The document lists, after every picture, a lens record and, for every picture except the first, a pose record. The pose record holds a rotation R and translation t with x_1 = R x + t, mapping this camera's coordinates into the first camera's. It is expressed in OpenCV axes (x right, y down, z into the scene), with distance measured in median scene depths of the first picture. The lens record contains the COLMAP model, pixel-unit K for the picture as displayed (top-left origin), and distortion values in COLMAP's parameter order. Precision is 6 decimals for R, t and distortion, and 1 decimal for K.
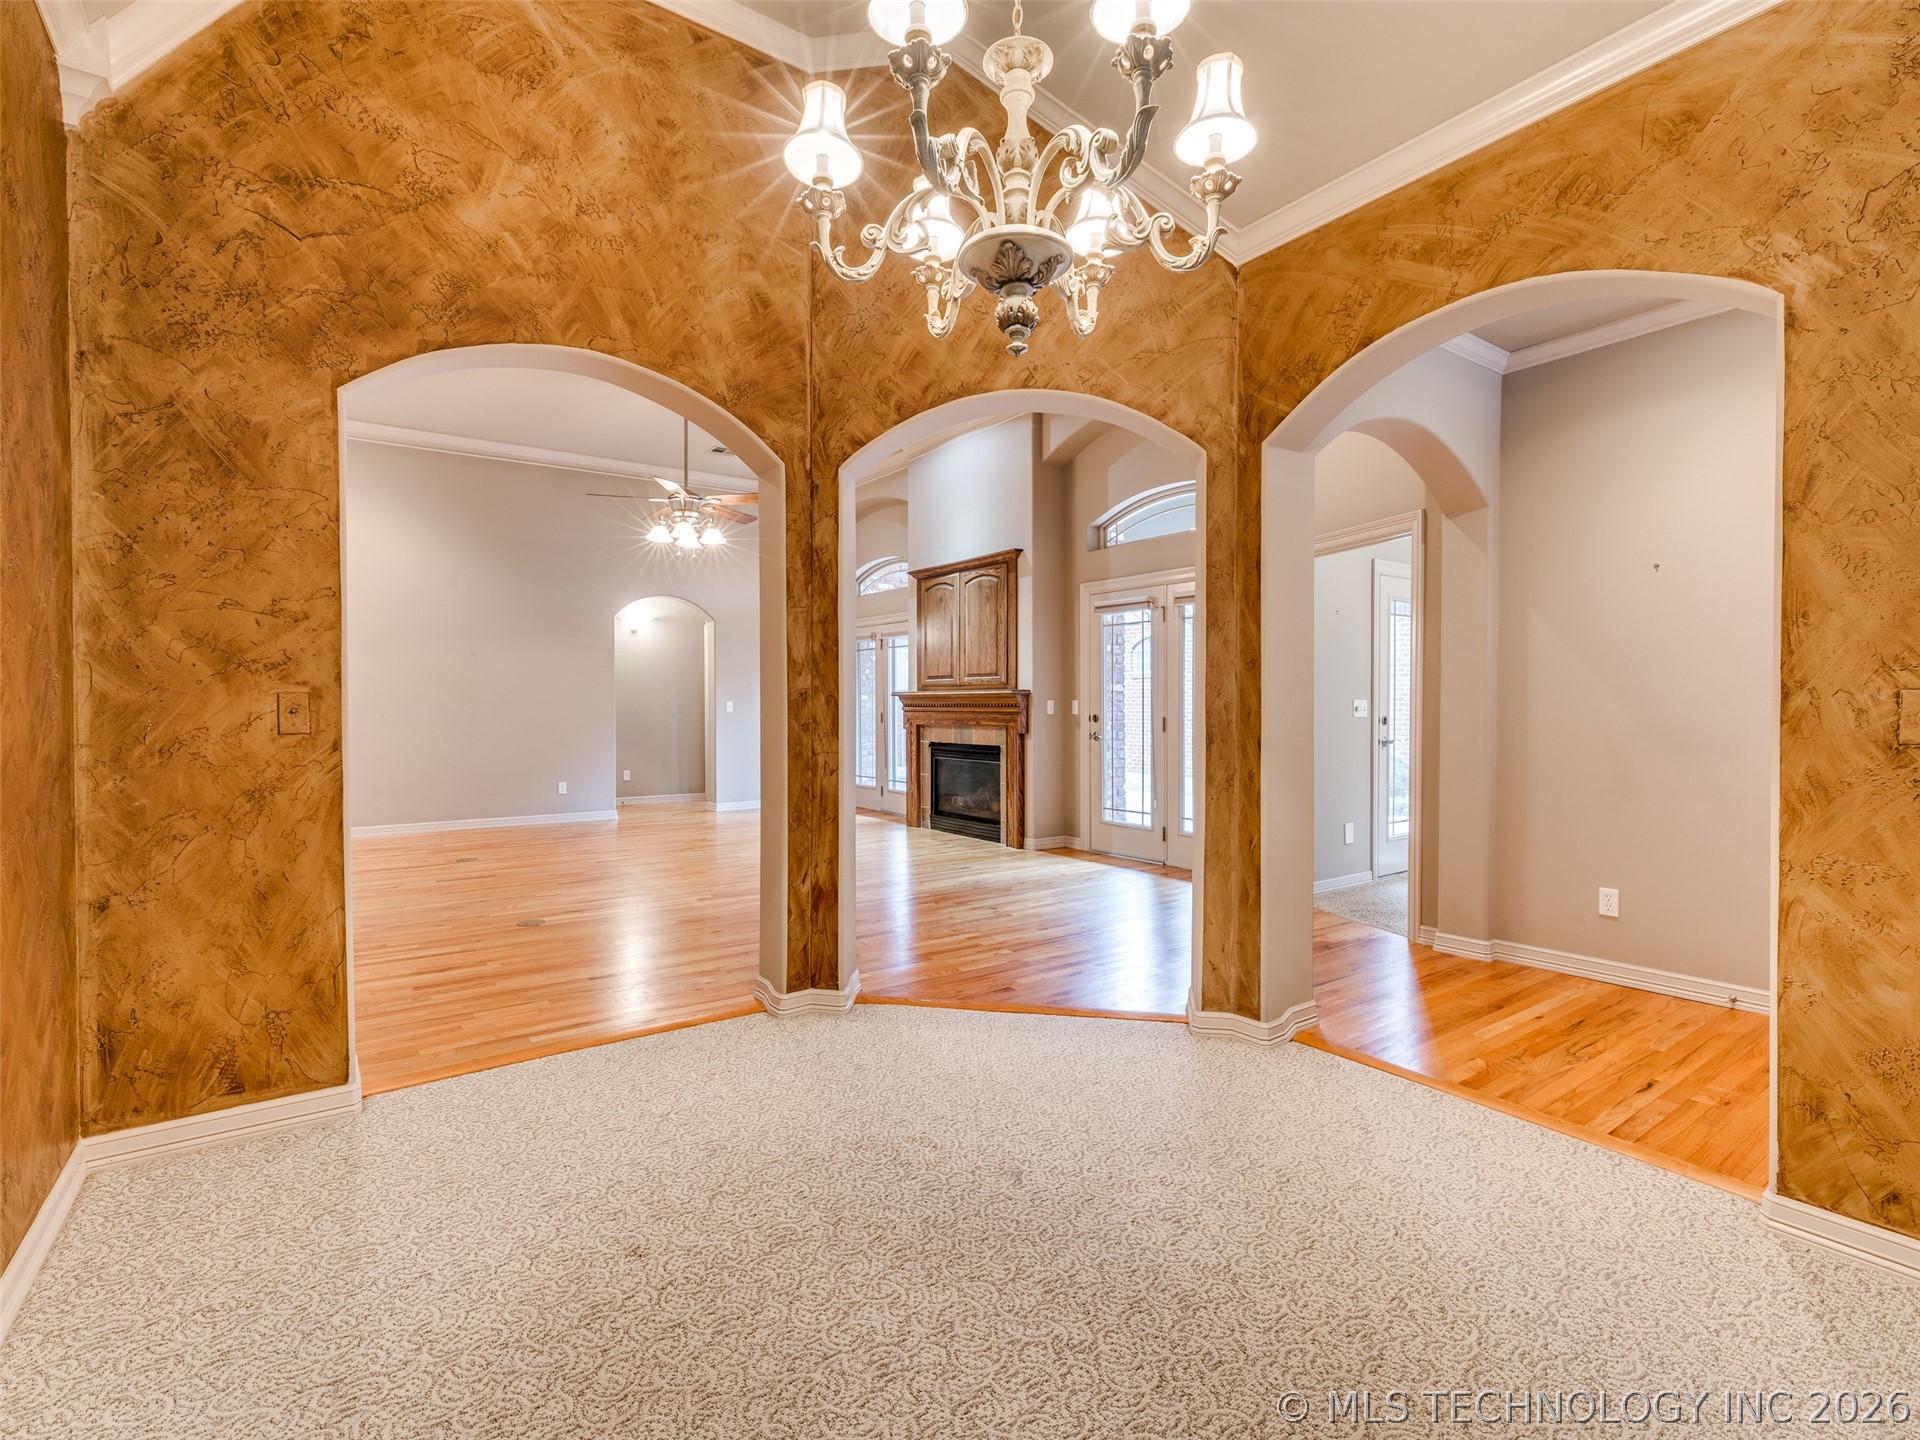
lens RADIAL K [[880.3, 0, 958.0], [0, 880.3, 712.9], [0, 0, 1]] dist [0.002737, 0.000129]
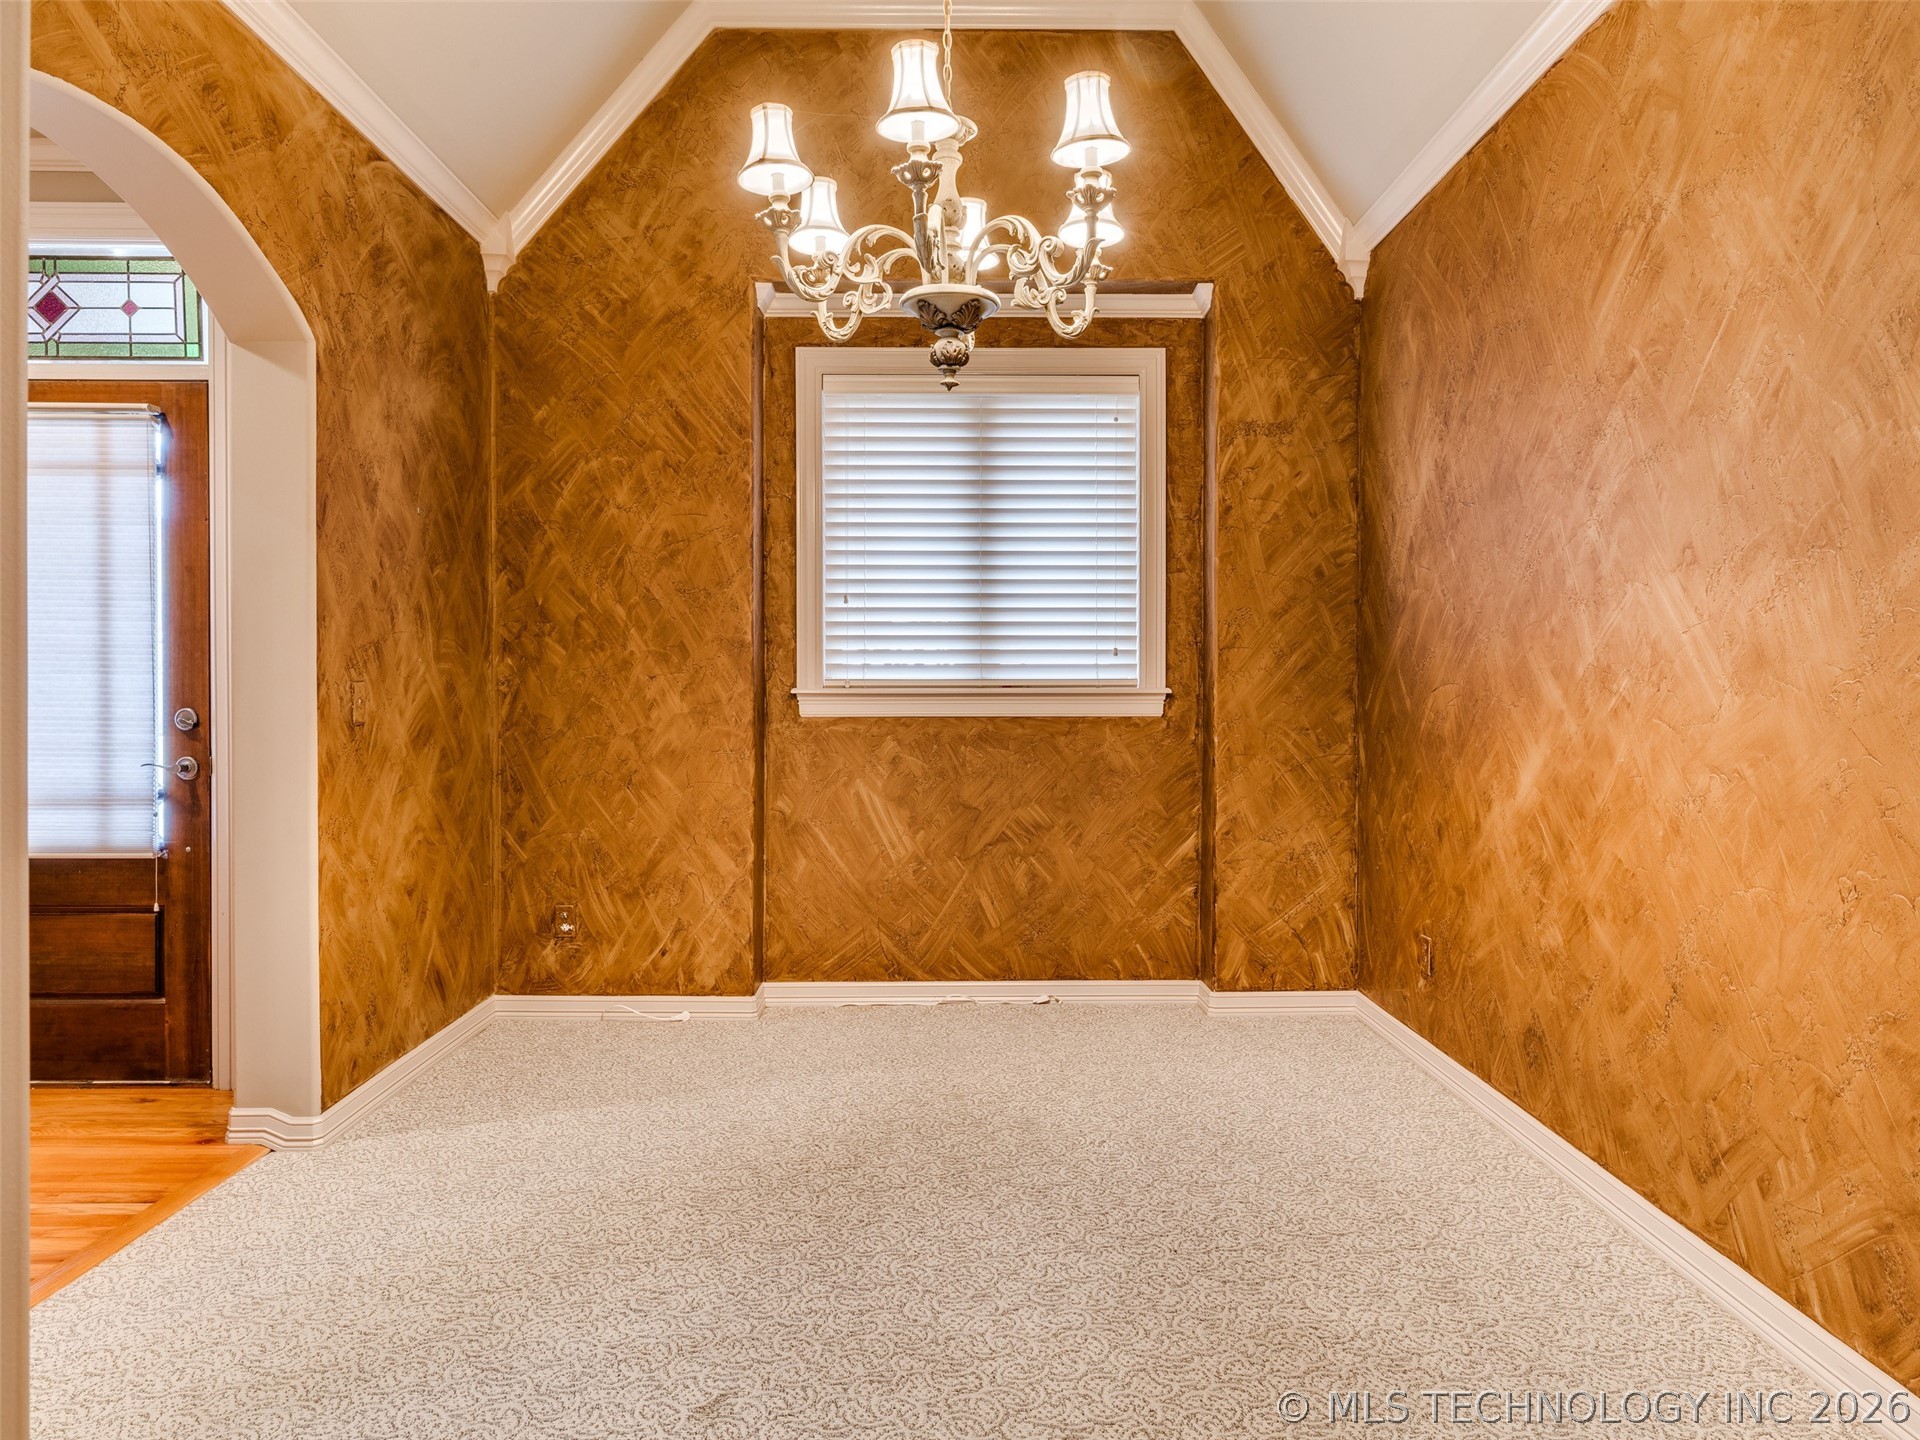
lens RADIAL K [[1208.1, 0, 960.0], [0, 1208.1, 720.0], [0, 0, 1]] dist [-0.003148, -0.000460]
pose [[-0.820184, -0.013100, 0.571950, -0.679522], [0.007026, 0.999432, 0.032967, -0.021477], [-0.572057, 0.031057, -0.819626, 1.839454]]
